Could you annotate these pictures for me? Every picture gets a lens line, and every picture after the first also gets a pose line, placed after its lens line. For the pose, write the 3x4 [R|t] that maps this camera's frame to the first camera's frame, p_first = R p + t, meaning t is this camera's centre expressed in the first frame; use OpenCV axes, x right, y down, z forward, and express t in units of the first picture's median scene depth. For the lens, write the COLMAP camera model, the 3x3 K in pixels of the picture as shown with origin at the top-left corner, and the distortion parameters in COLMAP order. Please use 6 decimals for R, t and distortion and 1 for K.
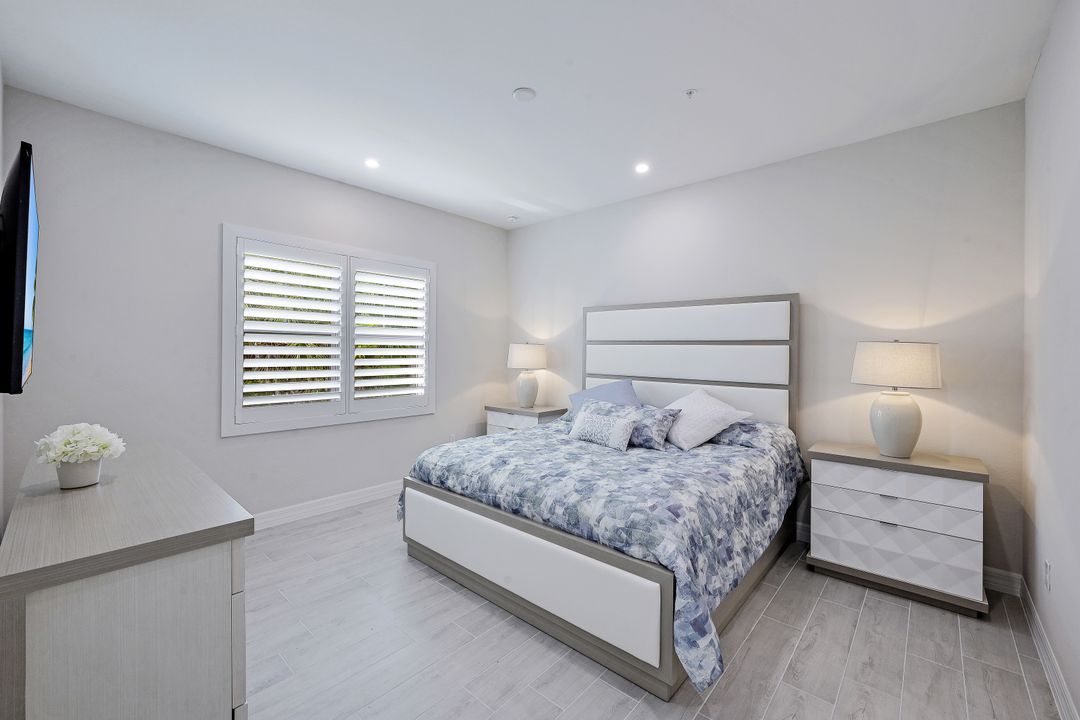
lens RADIAL K [[448.2, 0, 541.8], [0, 448.2, 358.0], [0, 0, 1]] dist [-0.004449, 0.000796]
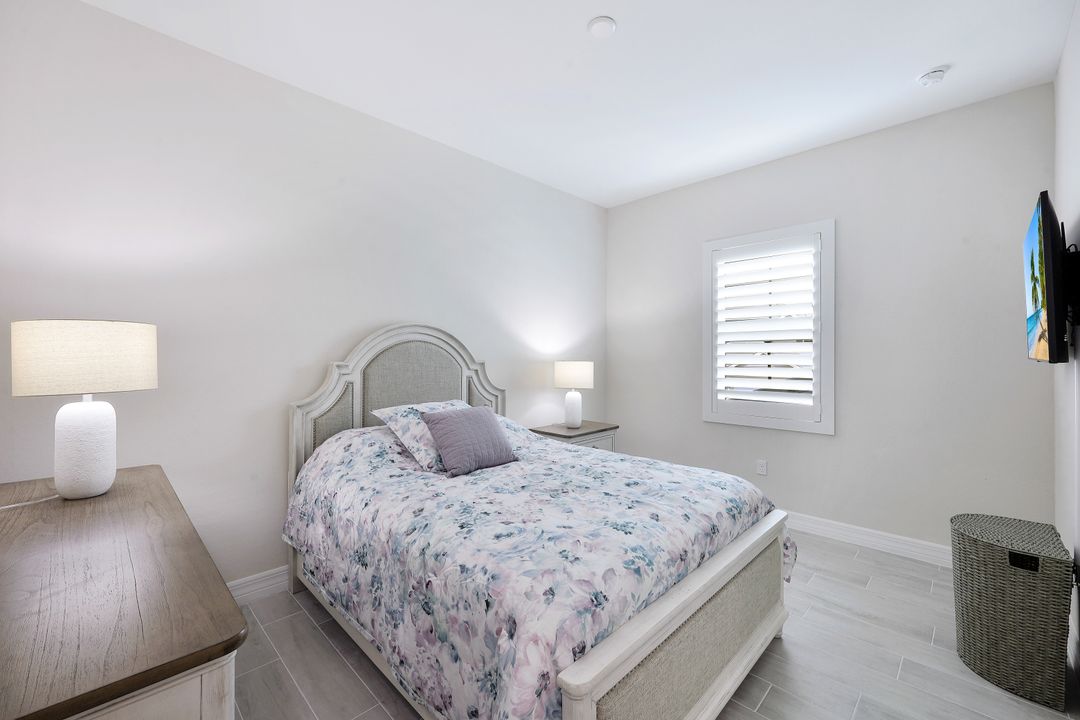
lens RADIAL K [[448.2, 0, 545.1], [0, 448.2, 351.7], [0, 0, 1]] dist [-0.004449, 0.000796]
pose [[-0.053862, -0.006642, -0.998526, 0.486953], [-0.000150, 0.999978, -0.006644, -0.002241], [0.998548, -0.000208, -0.053861, 0.606416]]
